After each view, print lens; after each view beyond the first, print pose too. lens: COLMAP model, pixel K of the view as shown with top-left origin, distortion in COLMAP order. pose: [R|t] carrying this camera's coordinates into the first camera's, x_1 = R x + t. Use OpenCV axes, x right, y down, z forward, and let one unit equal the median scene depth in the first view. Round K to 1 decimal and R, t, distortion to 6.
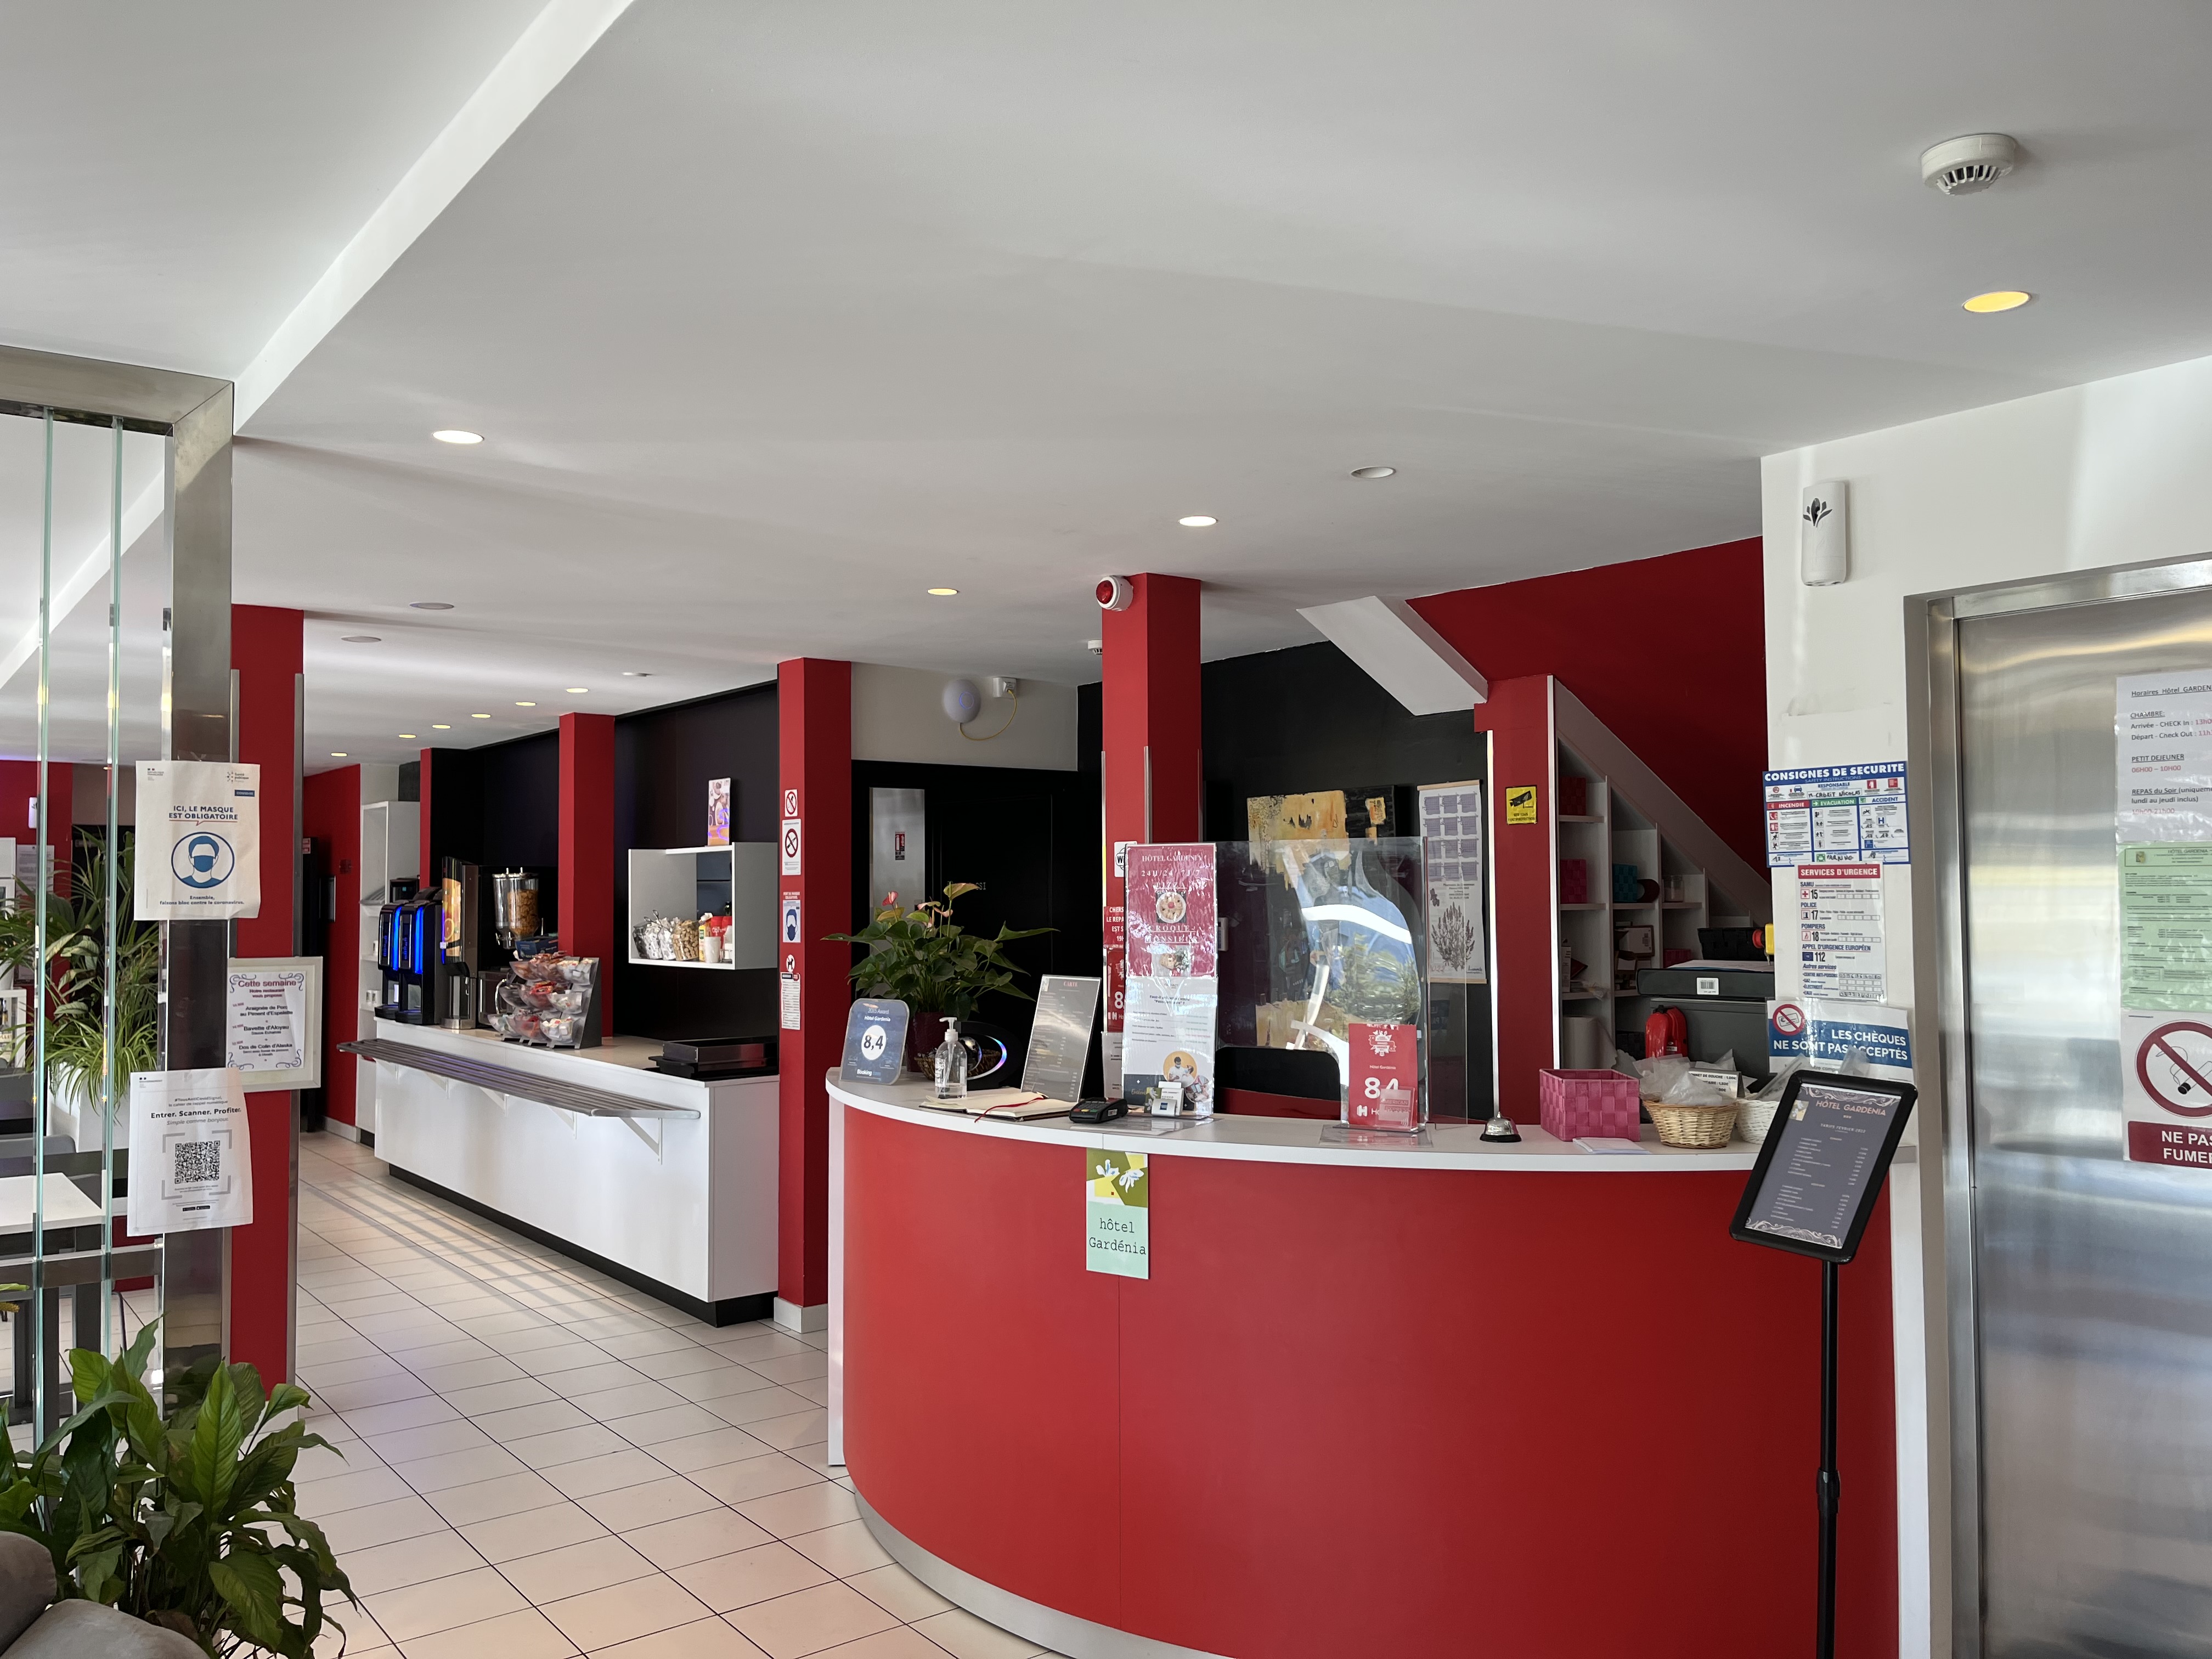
lens RADIAL K [[1656.4, 0, 1104.1], [0, 1656.4, 821.0], [0, 0, 1]] dist [0.003467, -0.007634]
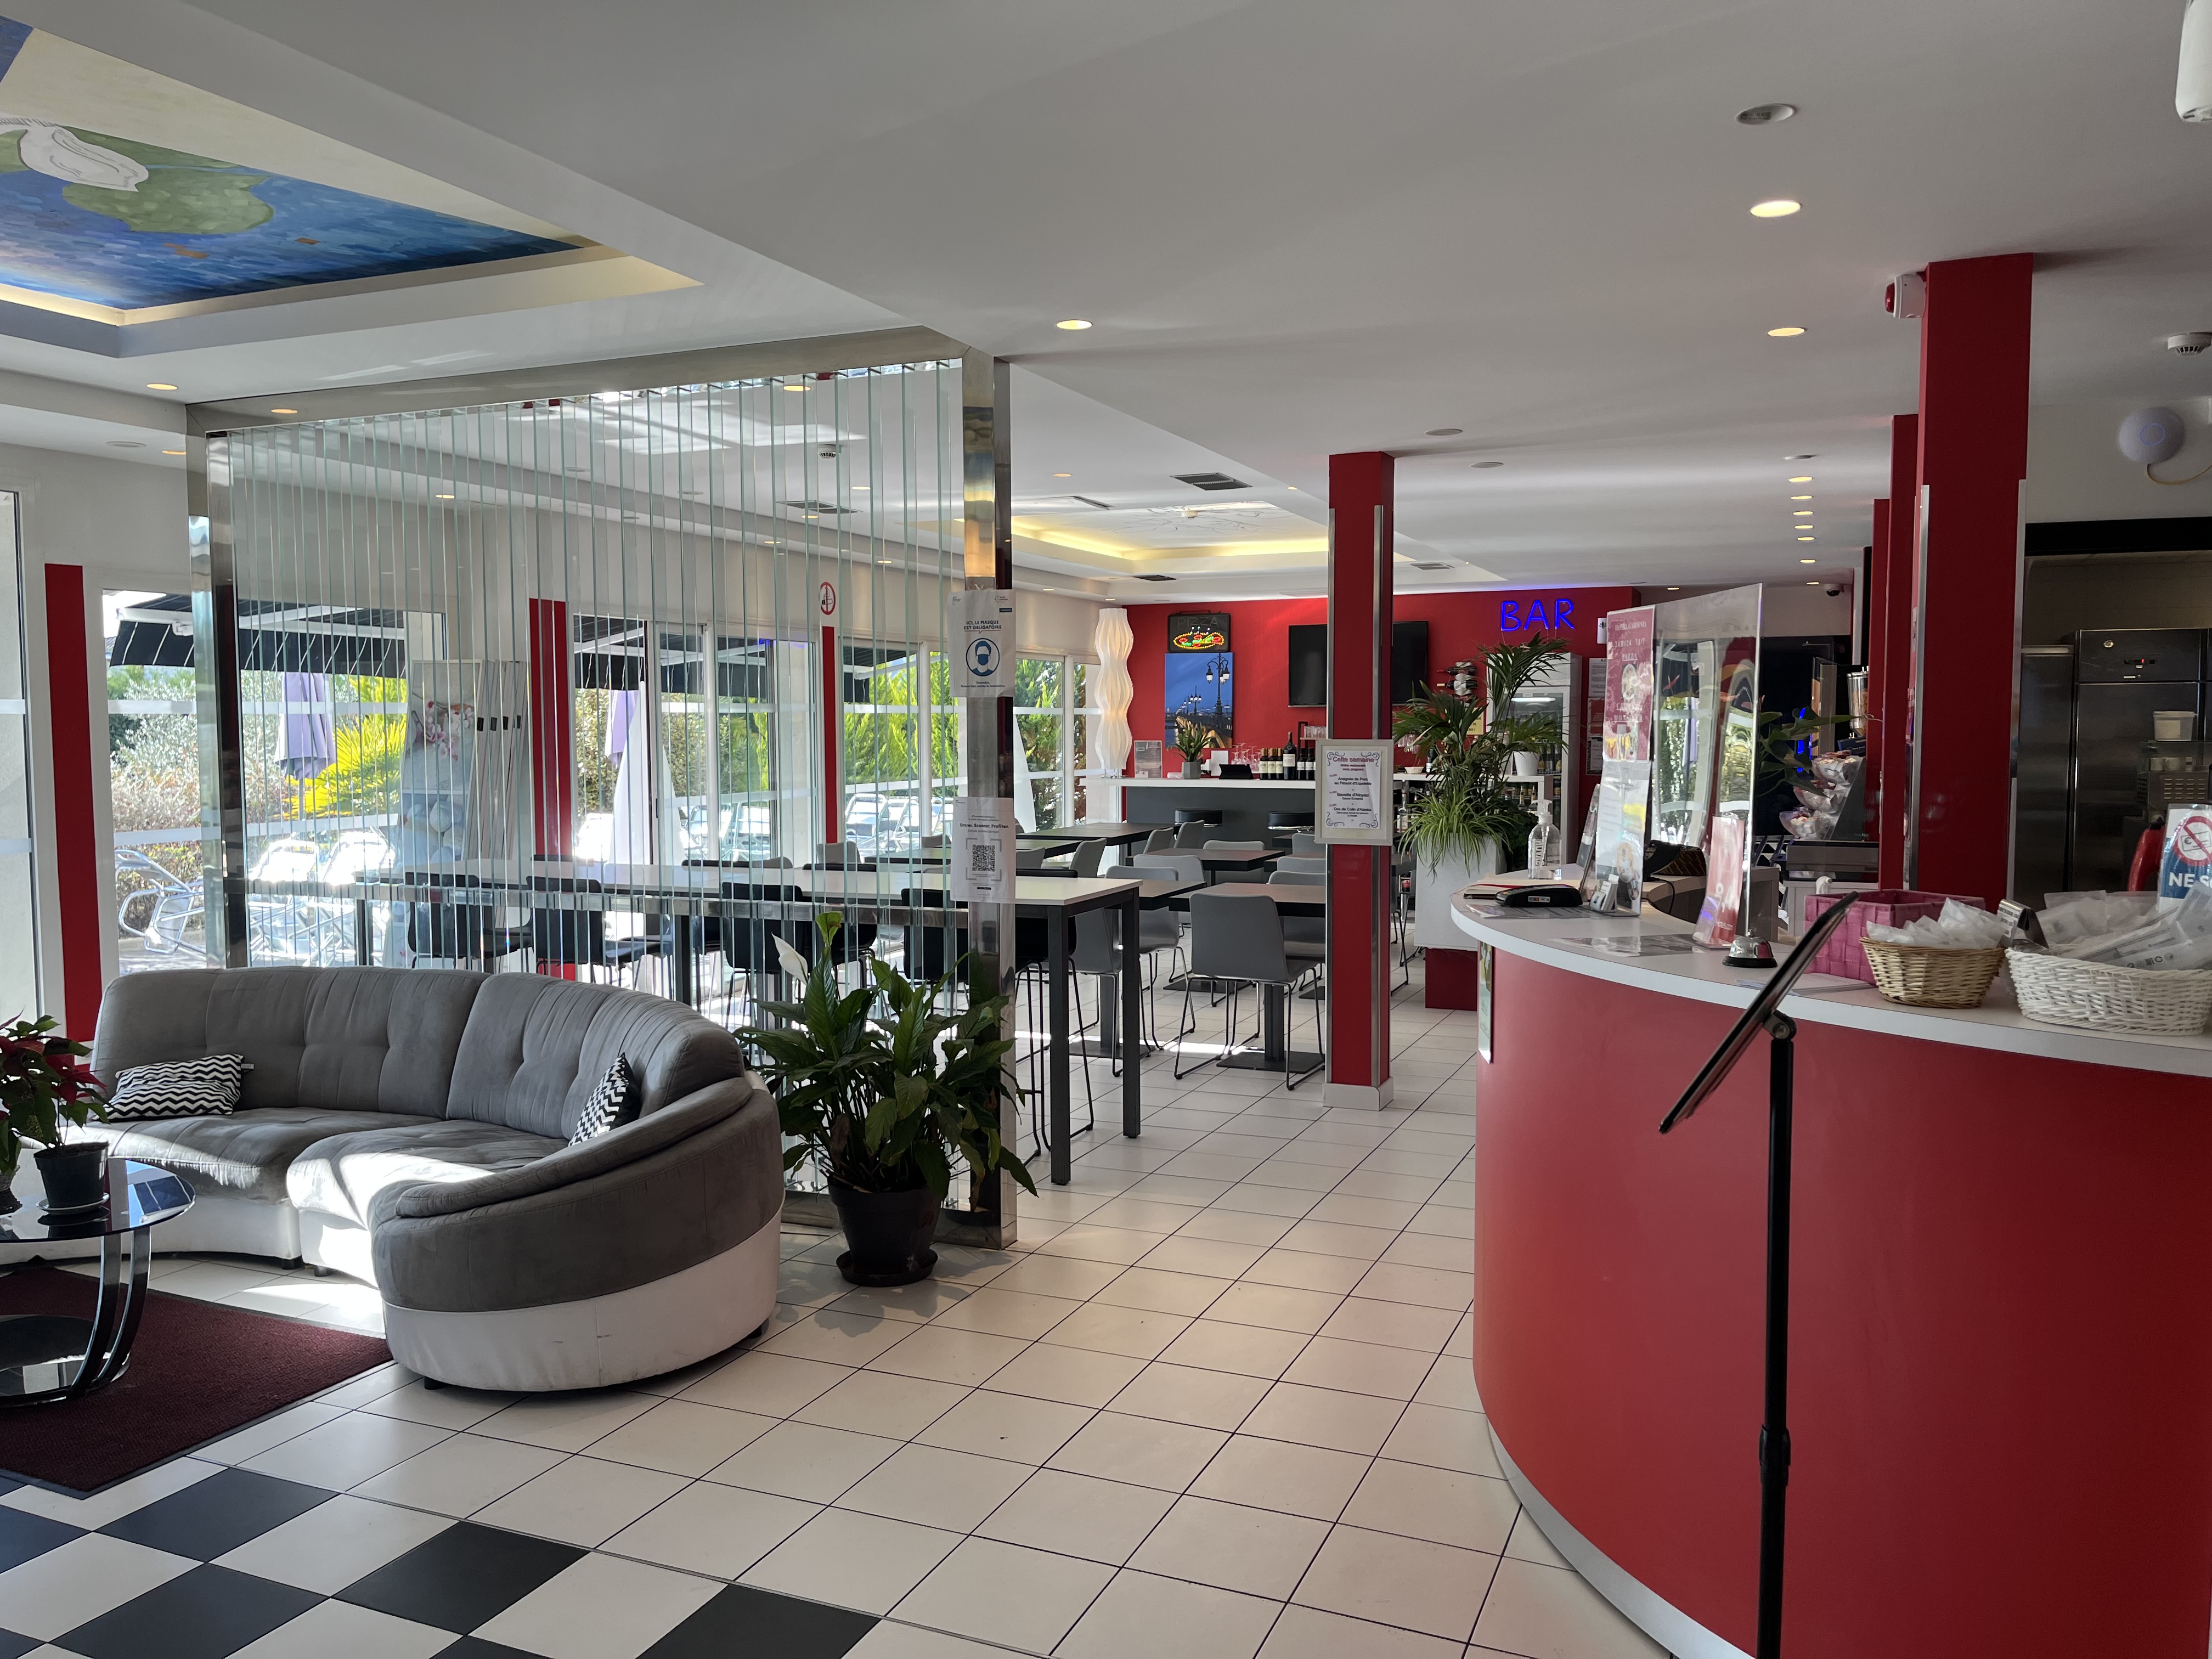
lens RADIAL K [[1656.4, 0, 1103.9], [0, 1656.4, 842.4], [0, 0, 1]] dist [0.003467, -0.007634]
pose [[0.473568, 0.067301, -0.878182, 0.513147], [0.040945, 0.994316, 0.098281, 0.029486], [0.879805, -0.082500, 0.468120, 0.242377]]
